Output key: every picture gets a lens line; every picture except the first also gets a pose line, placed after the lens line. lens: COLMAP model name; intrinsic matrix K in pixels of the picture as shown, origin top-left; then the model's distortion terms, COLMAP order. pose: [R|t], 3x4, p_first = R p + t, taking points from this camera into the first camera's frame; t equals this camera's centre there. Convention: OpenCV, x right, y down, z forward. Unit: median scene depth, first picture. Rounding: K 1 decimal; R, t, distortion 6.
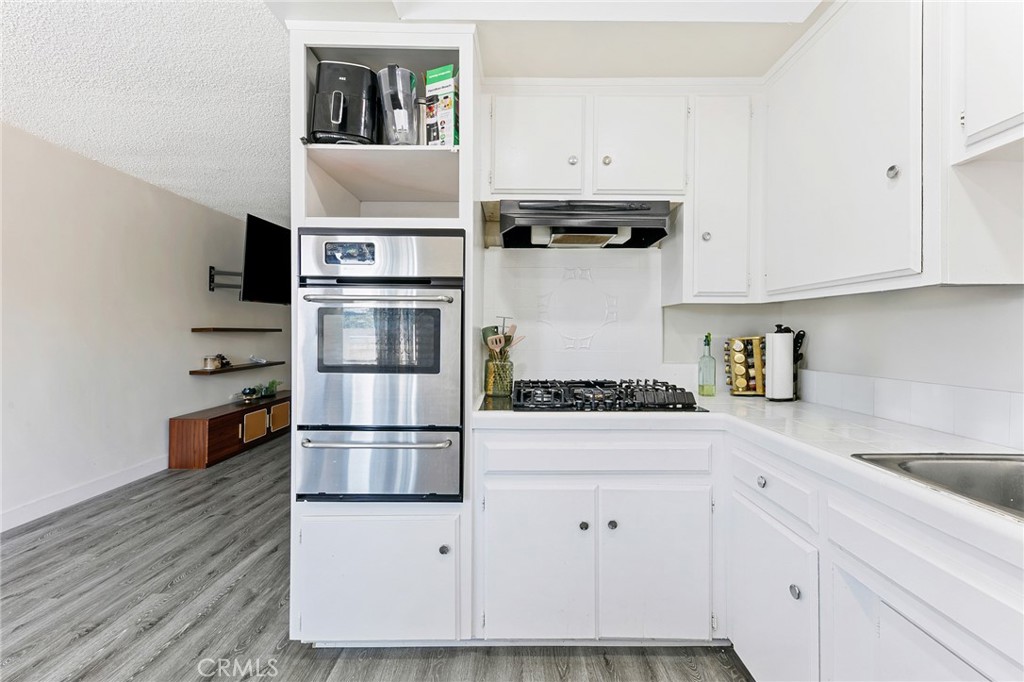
lens RADIAL K [[414.5, 0, 517.0], [0, 414.5, 331.8], [0, 0, 1]] dist [0.000513, -0.000265]
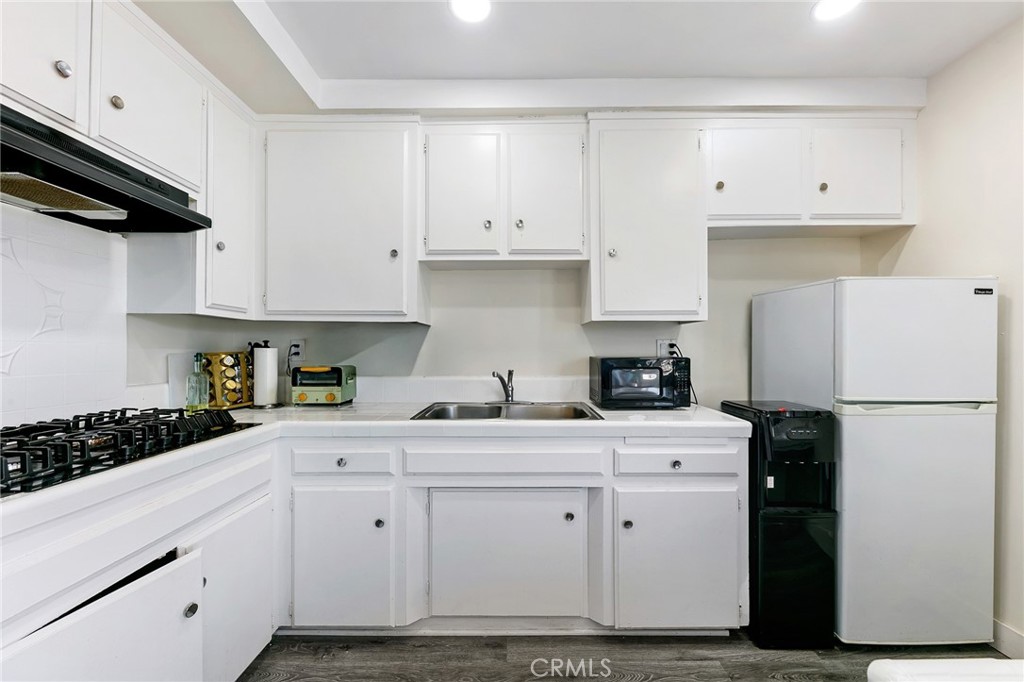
lens RADIAL K [[394.1, 0, 515.1], [0, 394.1, 349.3], [0, 0, 1]] dist [0.002473, 0.000104]
pose [[0.002355, 0.001645, 0.999996, -0.513390], [-0.001164, 0.999998, -0.001643, 0.008494], [-0.999997, -0.001160, 0.002357, 0.362395]]
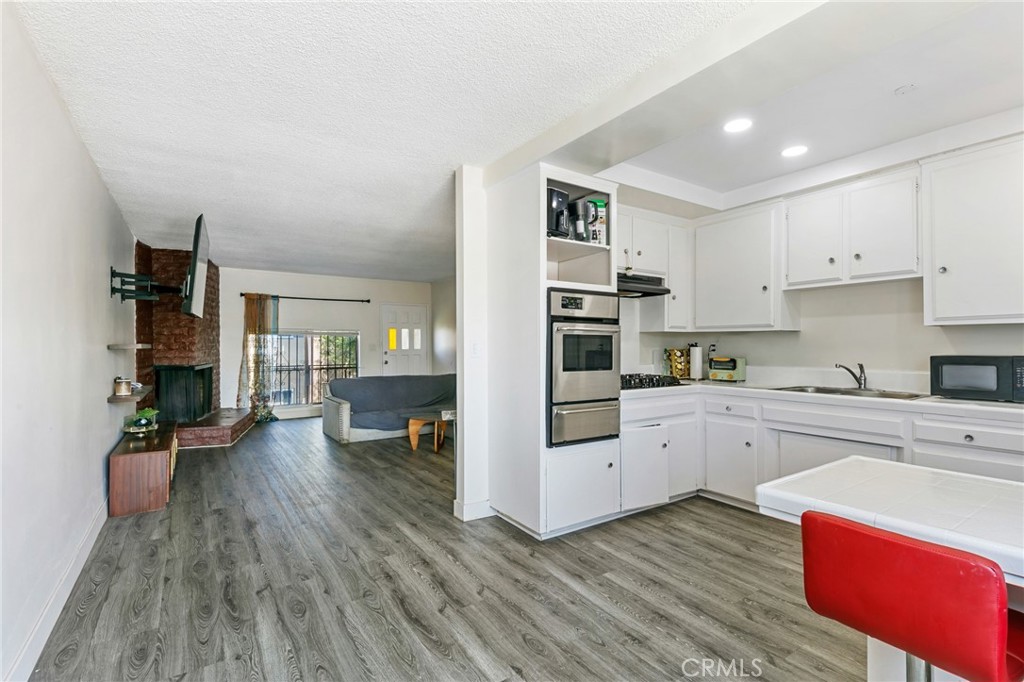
lens RADIAL K [[479.5, 0, 512.5], [0, 479.5, 344.4], [0, 0, 1]] dist [0.002337, 0.000202]
pose [[0.831488, -0.002815, 0.555536, -1.616449], [0.003548, 0.999994, -0.000243, -0.013780], [-0.555532, 0.002173, 0.831493, -0.508182]]
